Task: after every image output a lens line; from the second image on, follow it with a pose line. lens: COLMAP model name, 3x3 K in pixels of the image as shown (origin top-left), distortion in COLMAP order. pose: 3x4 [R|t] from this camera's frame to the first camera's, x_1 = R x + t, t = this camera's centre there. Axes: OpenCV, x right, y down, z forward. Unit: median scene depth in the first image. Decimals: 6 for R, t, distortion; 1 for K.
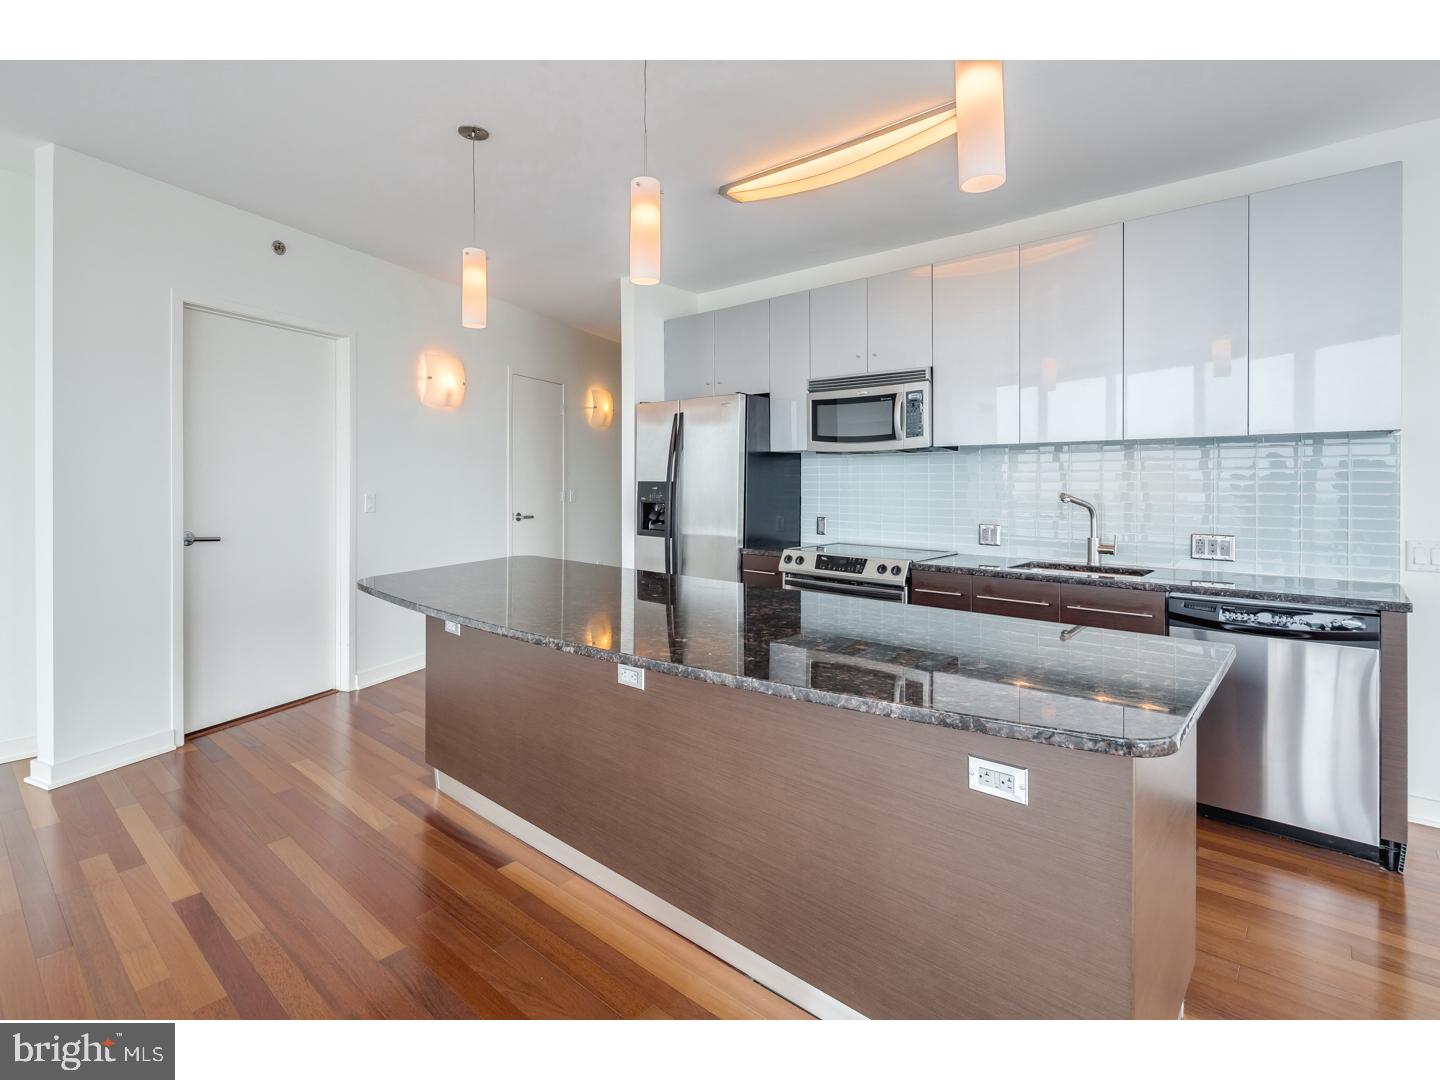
lens RADIAL K [[698.0, 0, 722.1], [0, 698.0, 486.6], [0, 0, 1]] dist [0.000799, -0.001693]
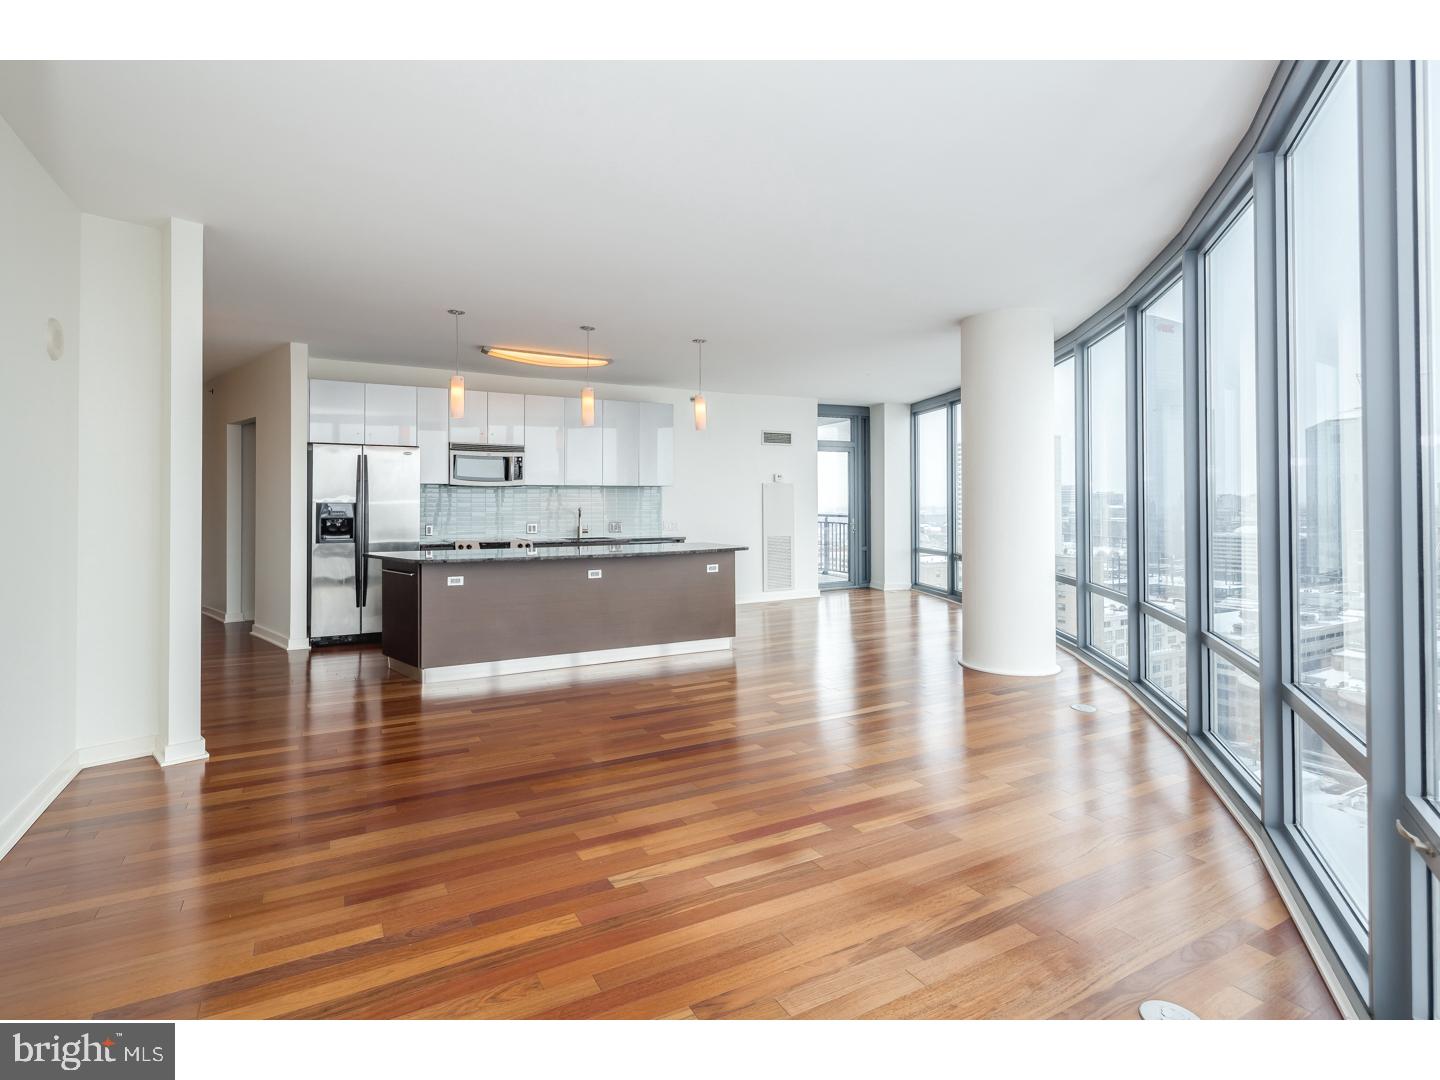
lens RADIAL K [[698.0, 0, 685.9], [0, 698.0, 497.6], [0, 0, 1]] dist [0.000799, -0.001693]
pose [[0.366654, 0.007464, 0.930328, -1.428304], [0.013625, 0.999817, -0.013391, 0.012376], [-0.930258, 0.017586, 0.366485, -0.175439]]
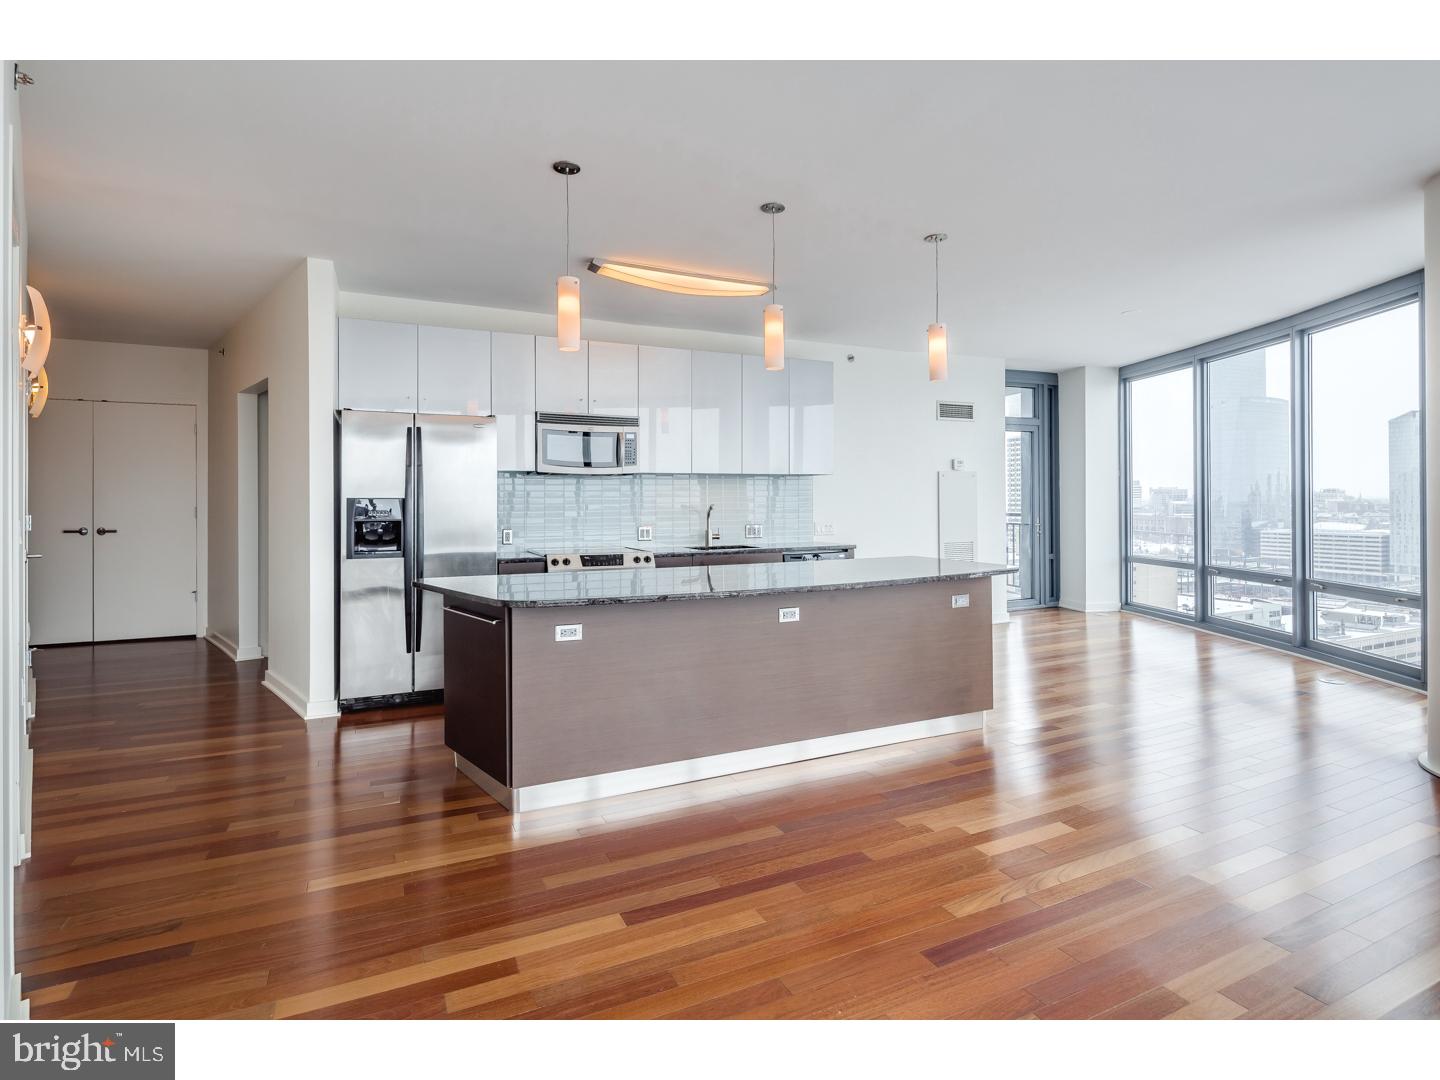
lens RADIAL K [[698.0, 0, 699.5], [0, 698.0, 498.4], [0, 0, 1]] dist [0.000799, -0.001693]
pose [[0.419038, 0.000544, 0.907968, -0.962317], [0.015724, 0.999846, -0.007855, 0.008028], [-0.907832, 0.017568, 0.418965, 0.293173]]
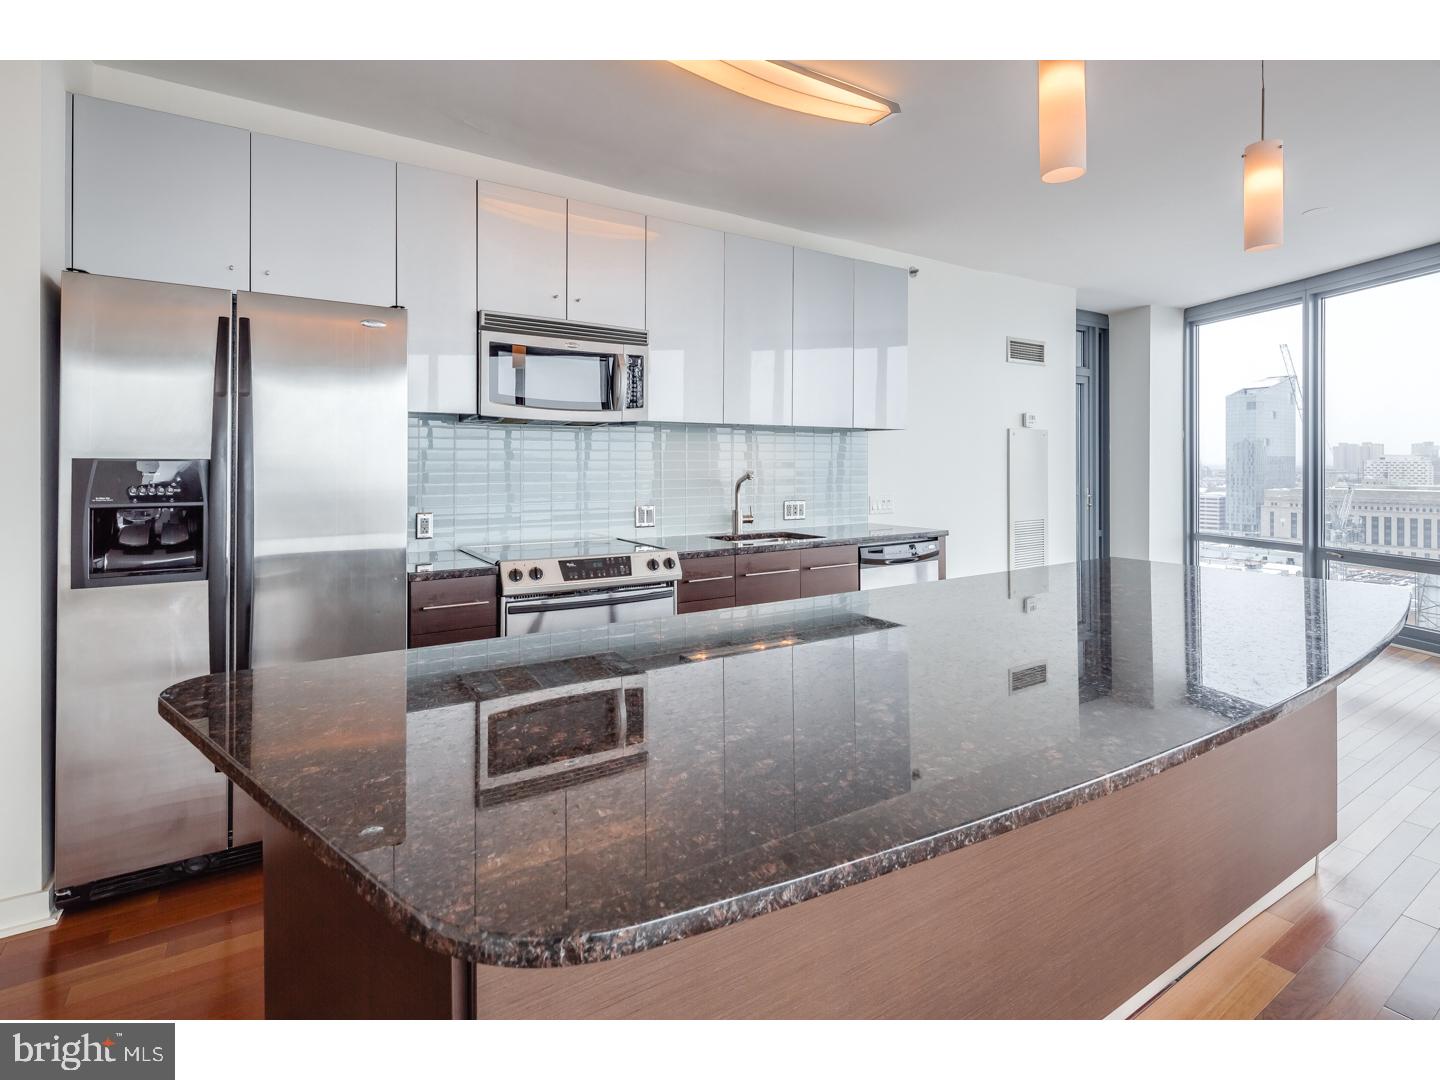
lens RADIAL K [[698.0, 0, 717.5], [0, 698.0, 464.6], [0, 0, 1]] dist [0.000799, -0.001693]
pose [[0.282281, -0.001378, 0.959331, -0.535991], [0.011921, 0.999927, -0.002071, 0.001257], [-0.959258, 0.012021, 0.282277, 0.673521]]
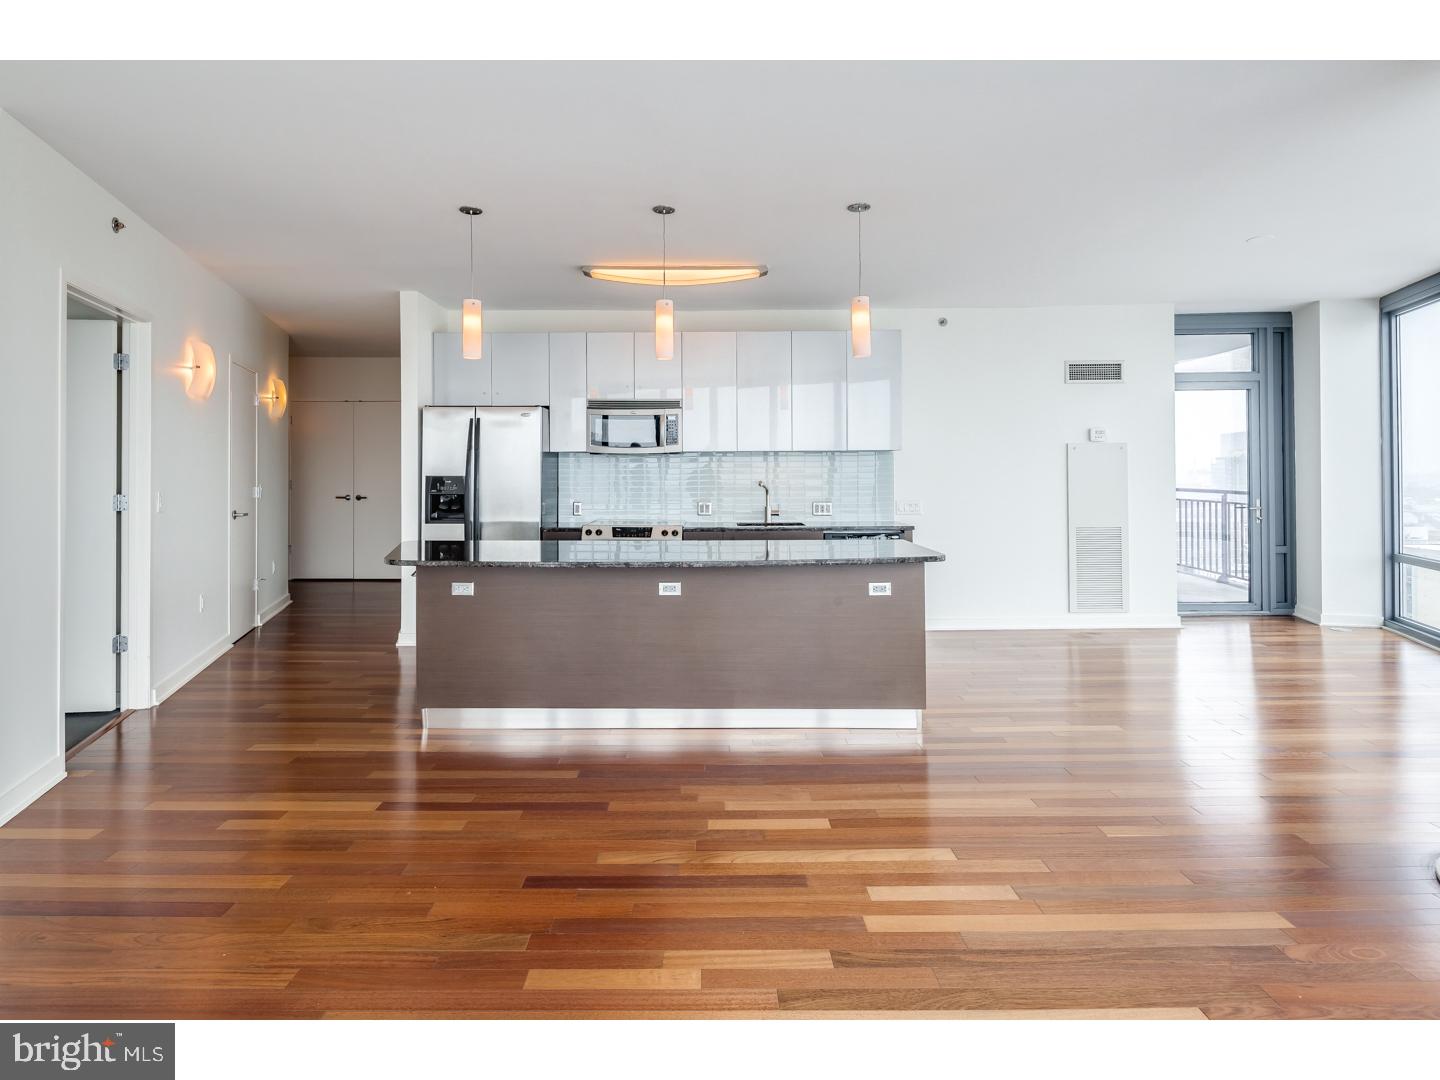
lens RADIAL K [[723.1, 0, 703.6], [0, 723.1, 463.9], [0, 0, 1]] dist [0.001146, -0.001081]
pose [[0.760057, 0.003785, 0.649845, -0.704125], [0.011554, 0.999746, -0.019336, 0.000408], [-0.649754, 0.022205, 0.759820, -0.236897]]
